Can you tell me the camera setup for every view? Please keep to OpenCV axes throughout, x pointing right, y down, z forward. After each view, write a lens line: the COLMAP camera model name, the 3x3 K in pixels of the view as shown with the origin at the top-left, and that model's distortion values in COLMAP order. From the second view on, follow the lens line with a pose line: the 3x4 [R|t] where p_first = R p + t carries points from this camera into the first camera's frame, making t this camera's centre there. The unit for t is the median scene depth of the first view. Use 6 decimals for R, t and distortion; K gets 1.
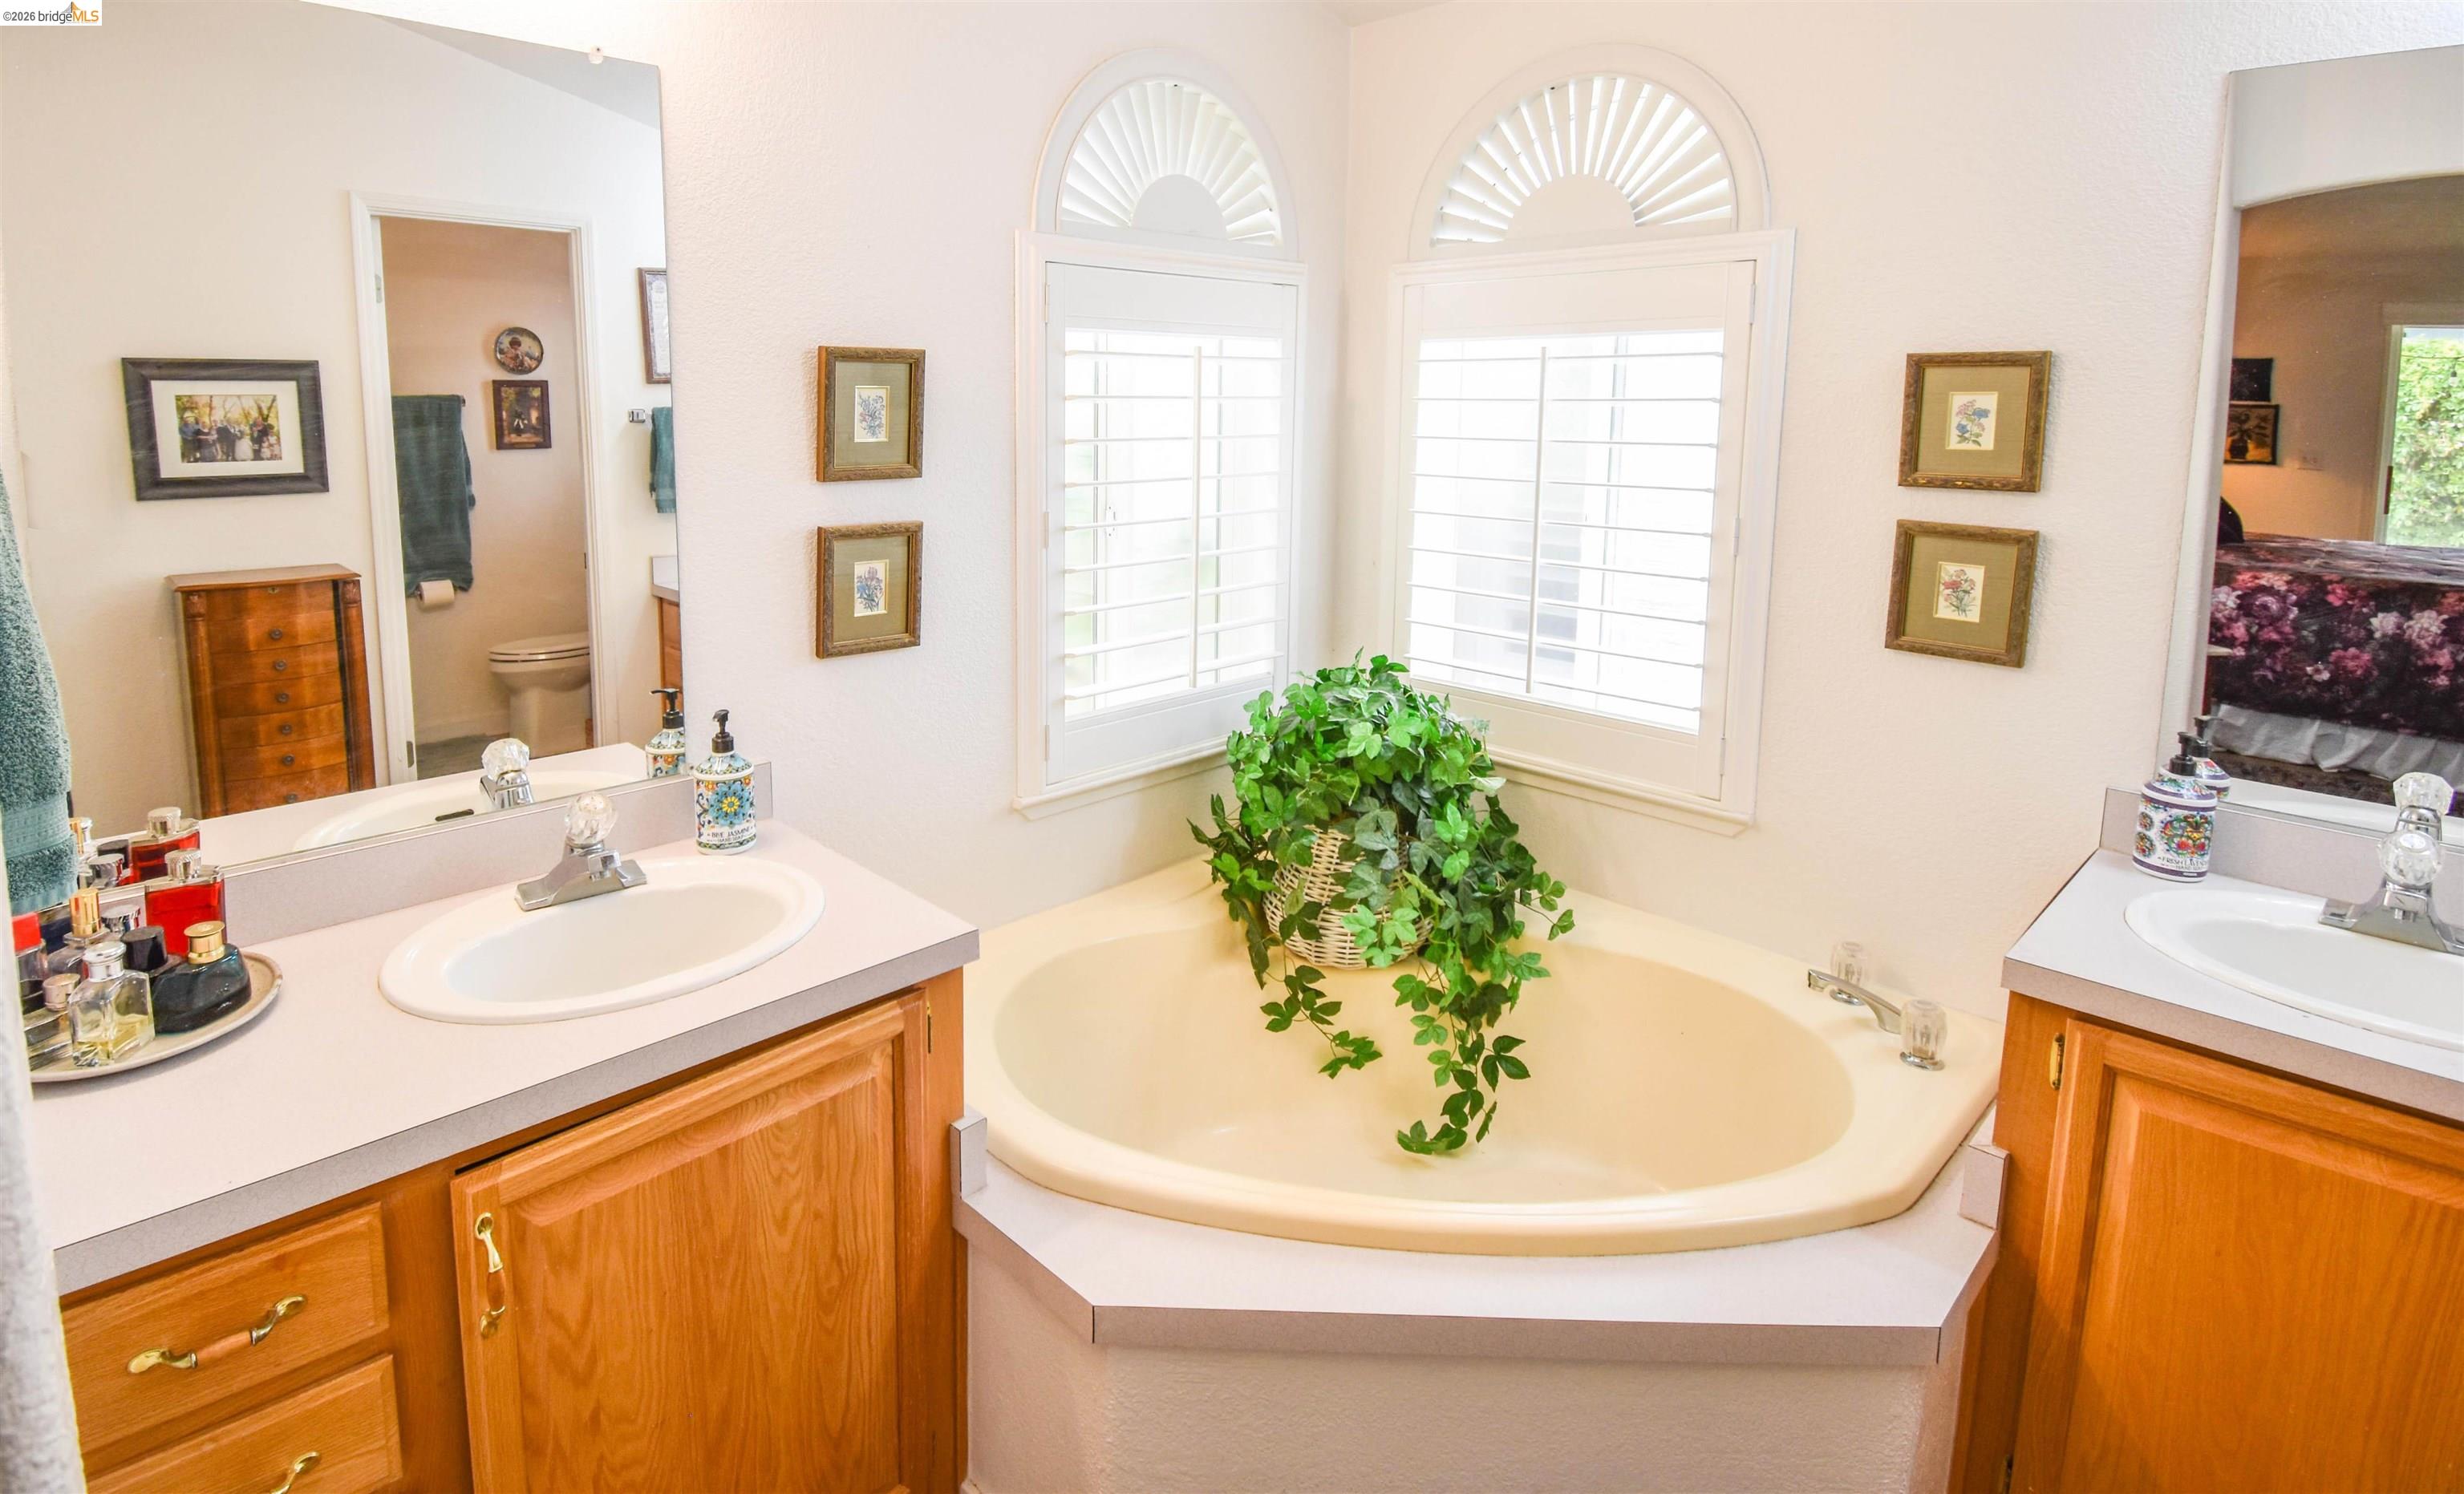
lens RADIAL K [[1258.0, 0, 1115.9], [0, 1258.0, 554.7], [0, 0, 1]] dist [-0.004944, -0.000899]
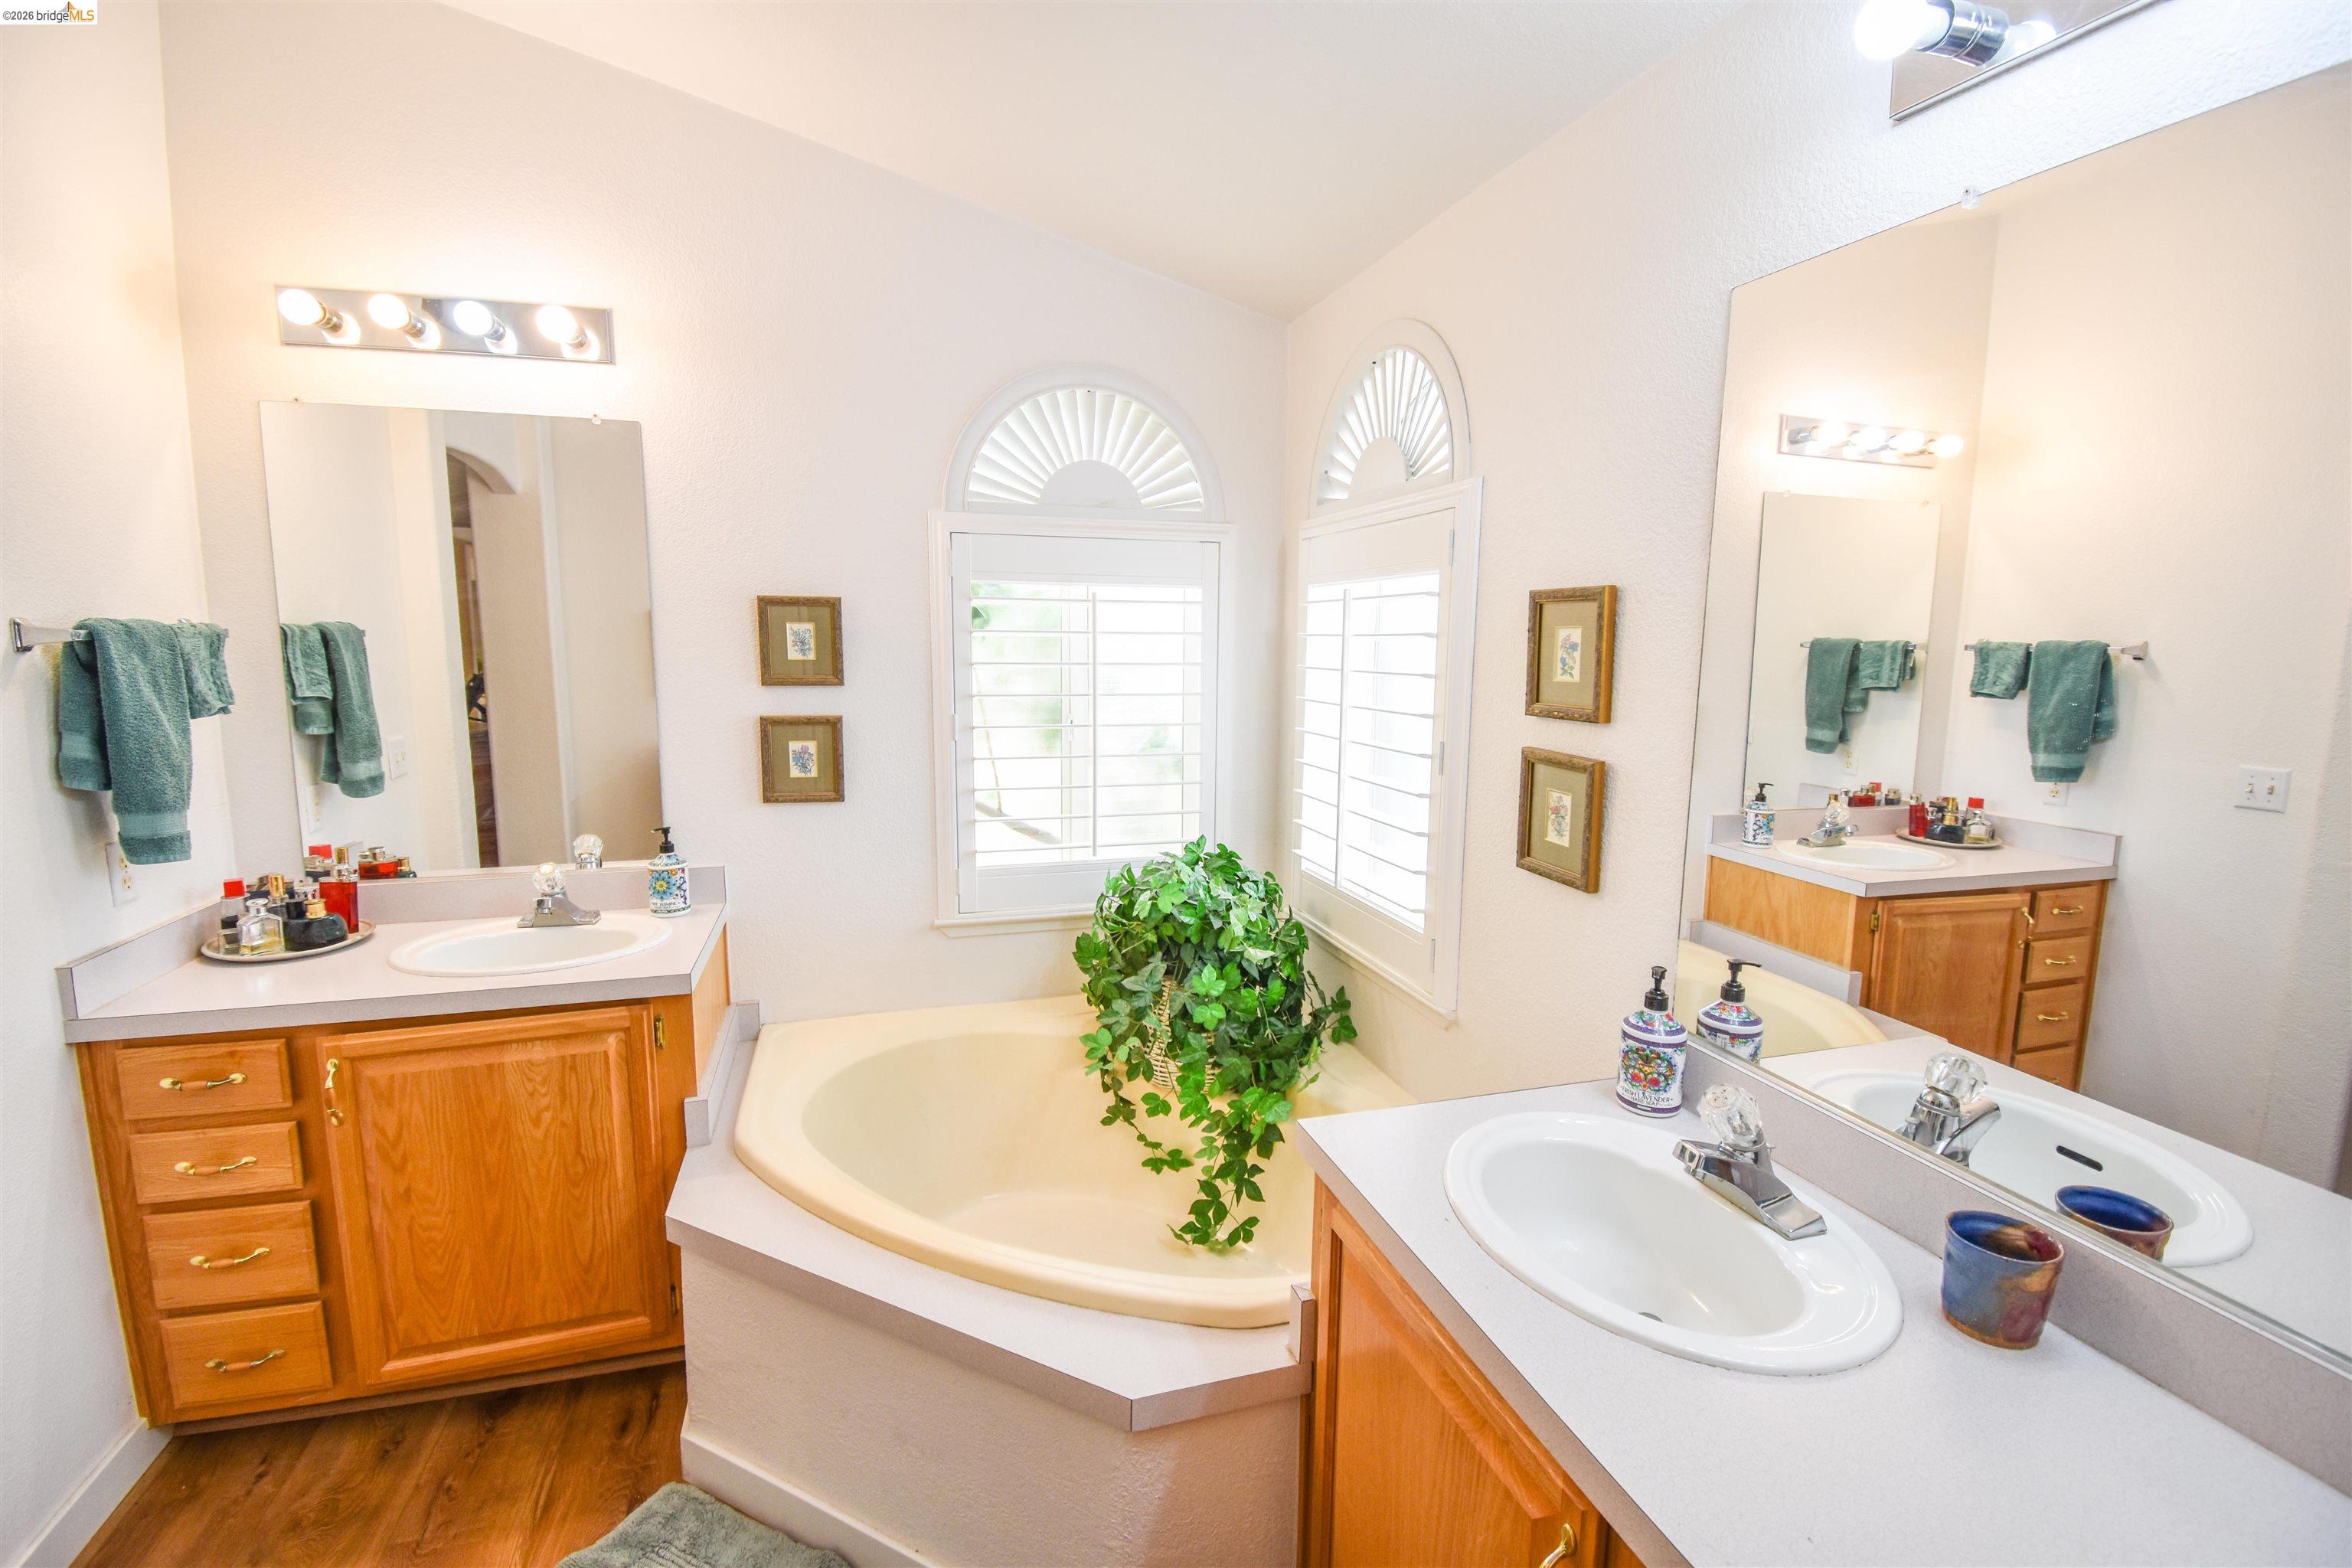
lens RADIAL K [[1052.6, 0, 1185.5], [0, 1052.6, 786.4], [0, 0, 1]] dist [0.001091, -0.009256]
pose [[0.902574, 0.065679, -0.425495, 0.767060], [-0.059261, 0.997841, 0.028320, -0.002980], [0.426436, -0.000346, 0.904518, 0.071995]]
